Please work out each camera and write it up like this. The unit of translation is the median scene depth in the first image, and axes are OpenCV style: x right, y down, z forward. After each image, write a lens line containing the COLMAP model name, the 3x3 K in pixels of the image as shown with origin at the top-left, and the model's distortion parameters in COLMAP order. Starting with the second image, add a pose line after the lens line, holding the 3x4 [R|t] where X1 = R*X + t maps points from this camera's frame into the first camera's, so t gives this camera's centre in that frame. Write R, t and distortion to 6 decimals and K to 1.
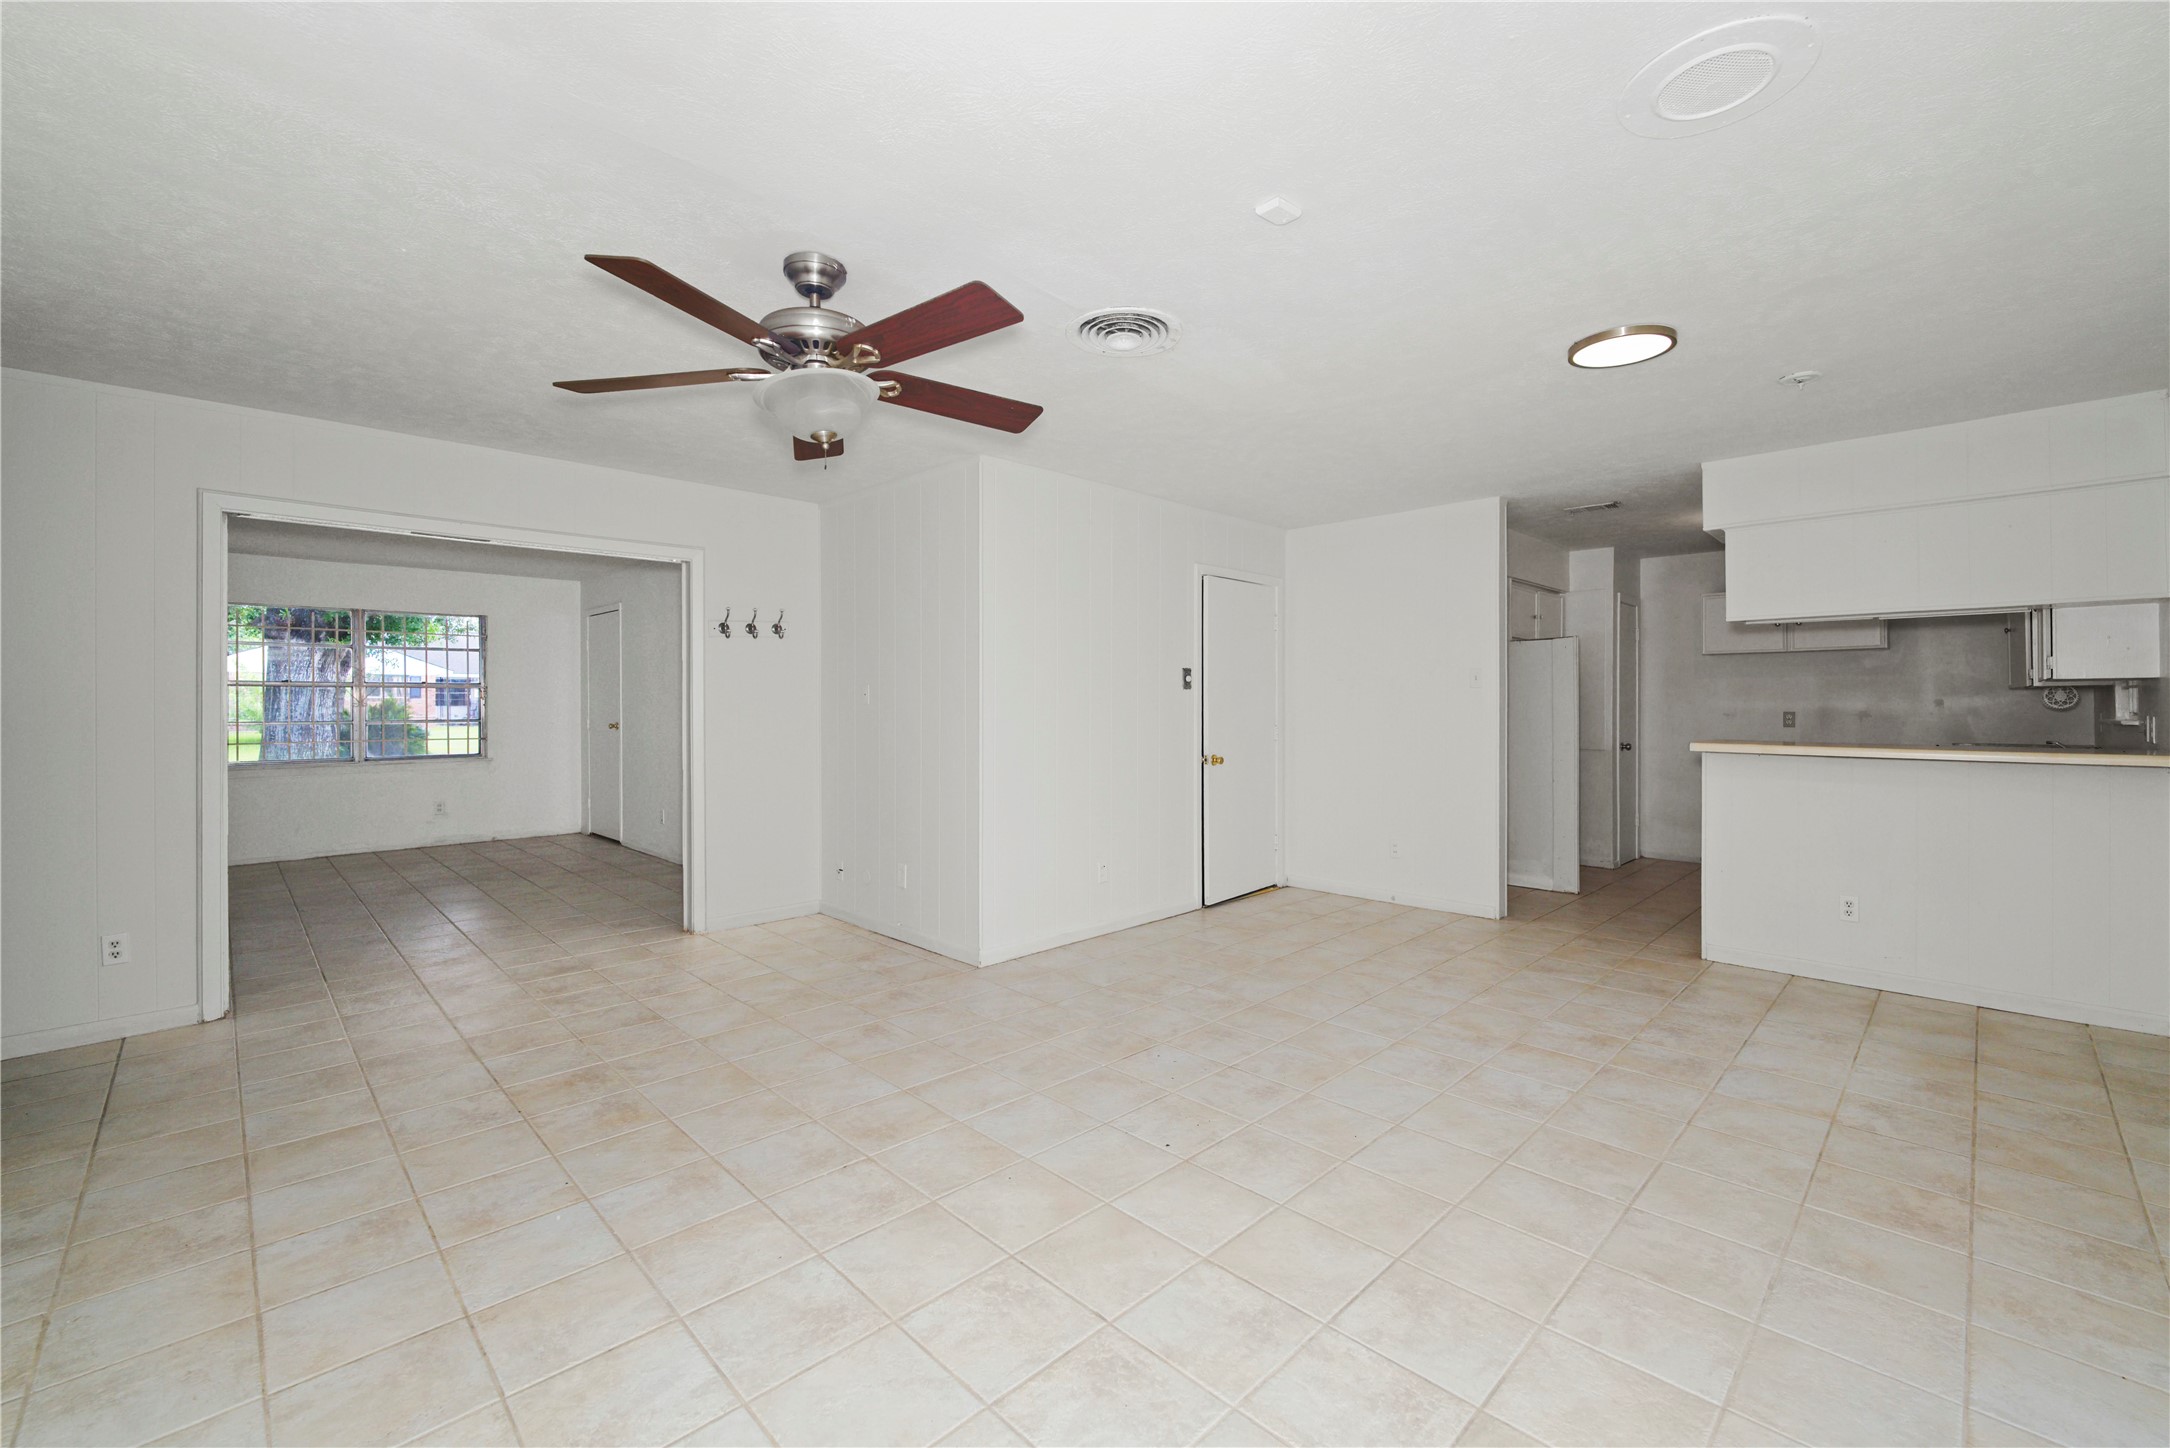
lens RADIAL K [[892.3, 0, 1089.0], [0, 892.3, 701.9], [0, 0, 1]] dist [0.000376, 0.000443]
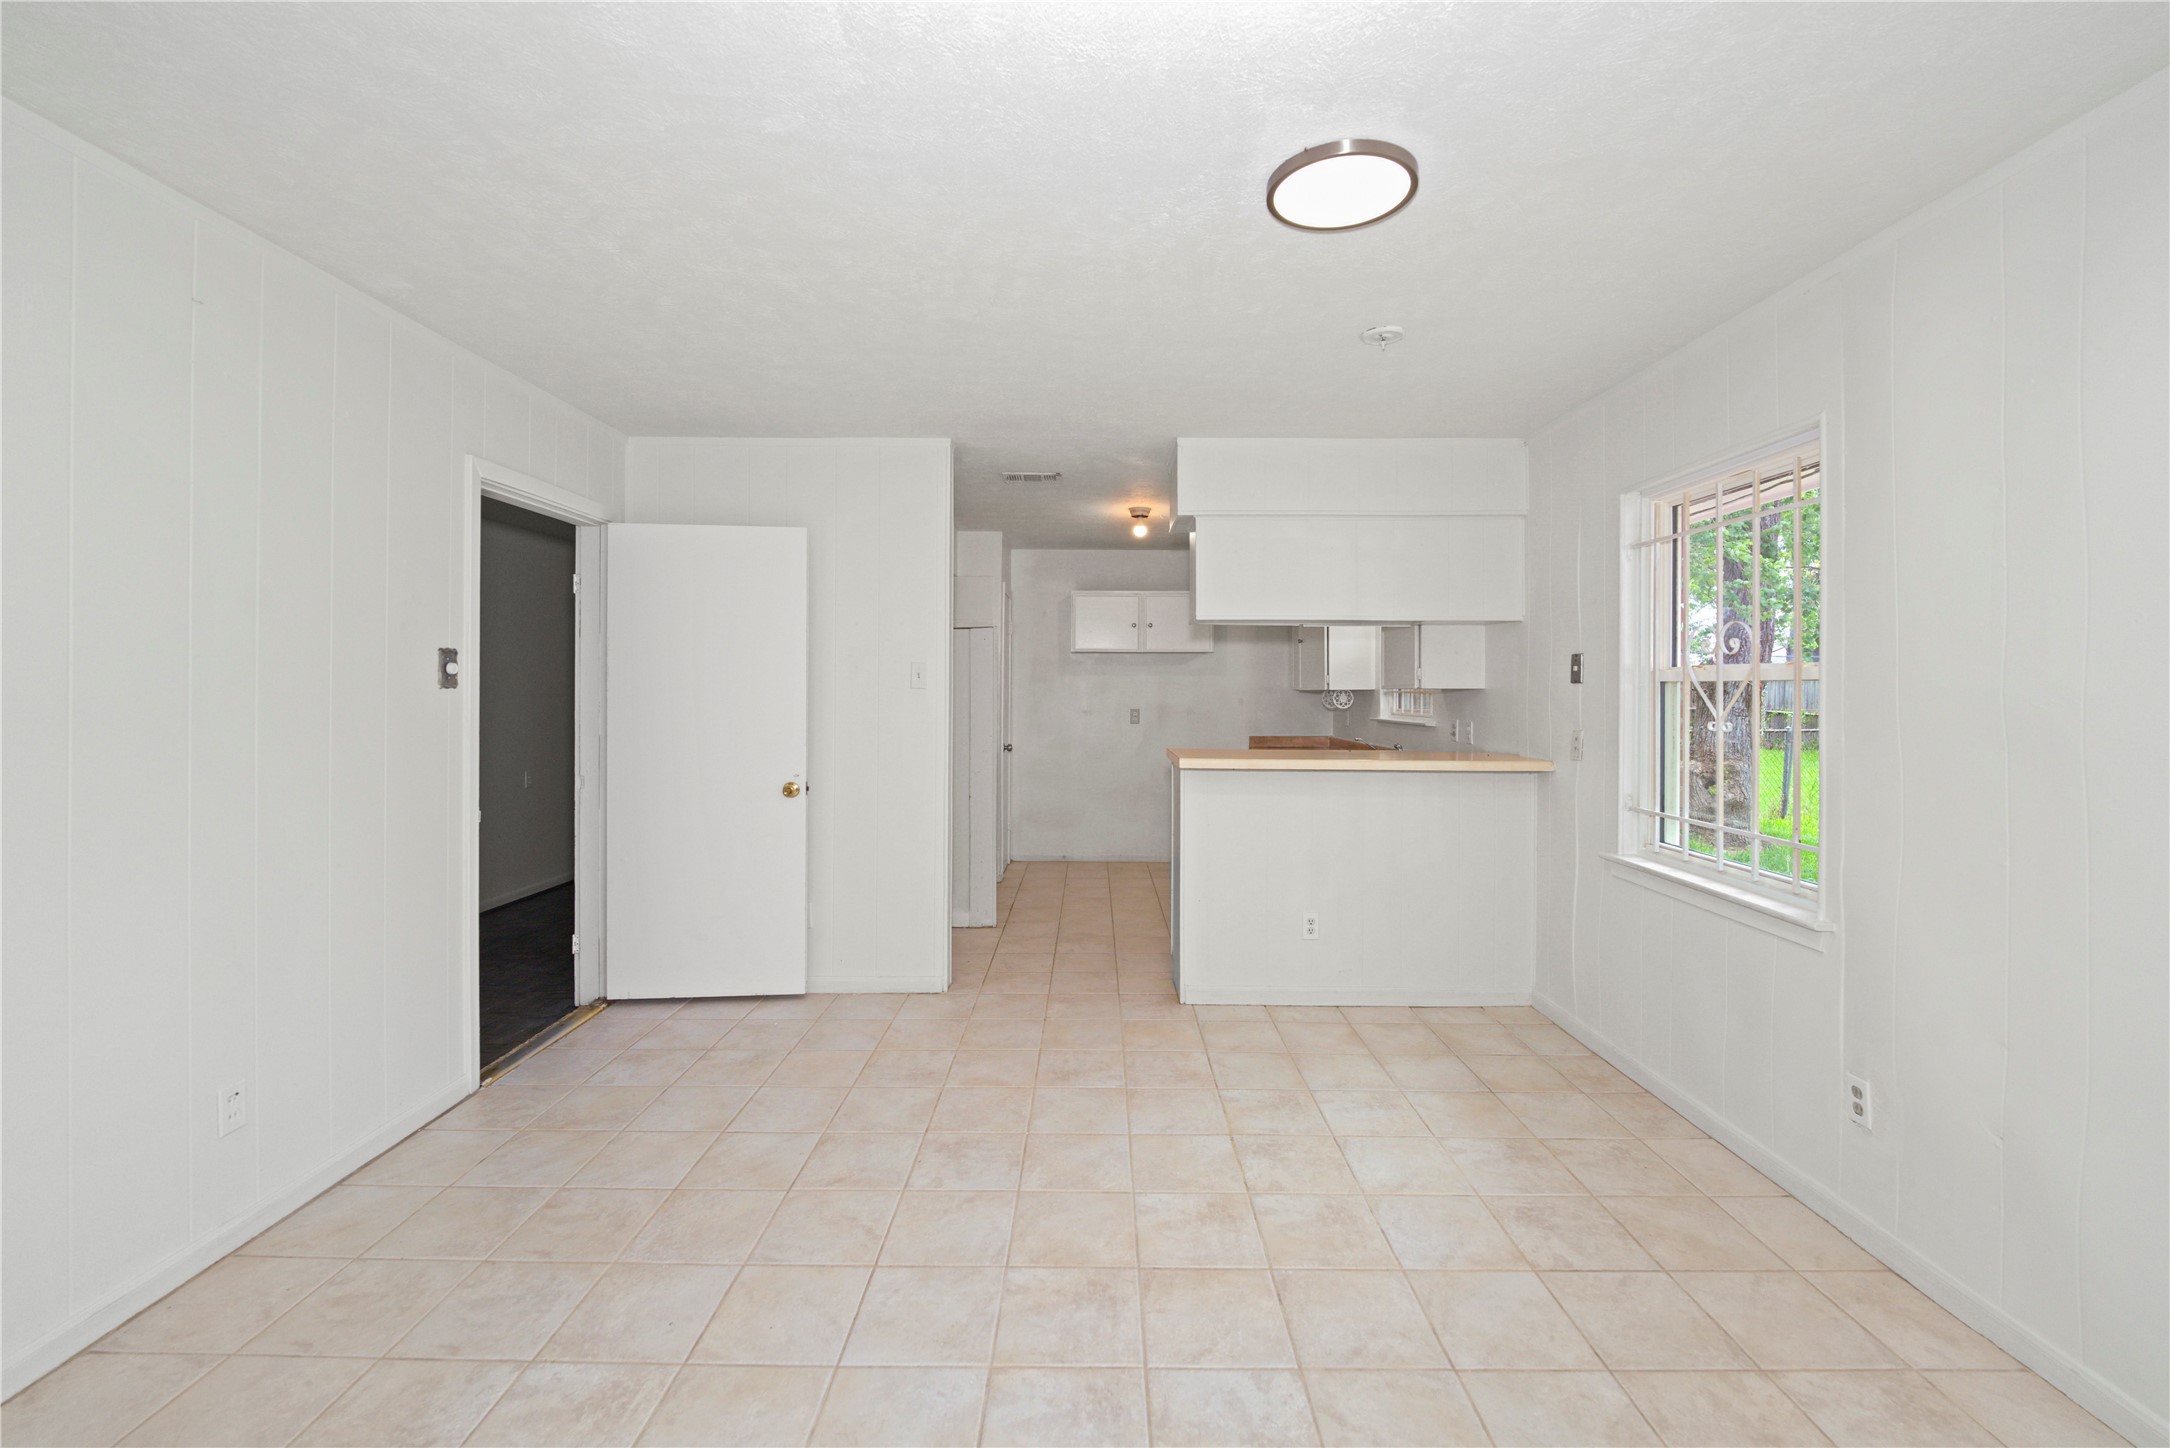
lens RADIAL K [[885.2, 0, 1090.3], [0, 885.2, 690.8], [0, 0, 1]] dist [-0.000996, -0.009889]
pose [[0.705373, 0.001524, 0.708835, 0.010283], [-0.006041, 0.999974, 0.003861, -0.024279], [-0.708811, -0.007006, 0.705364, 0.514078]]
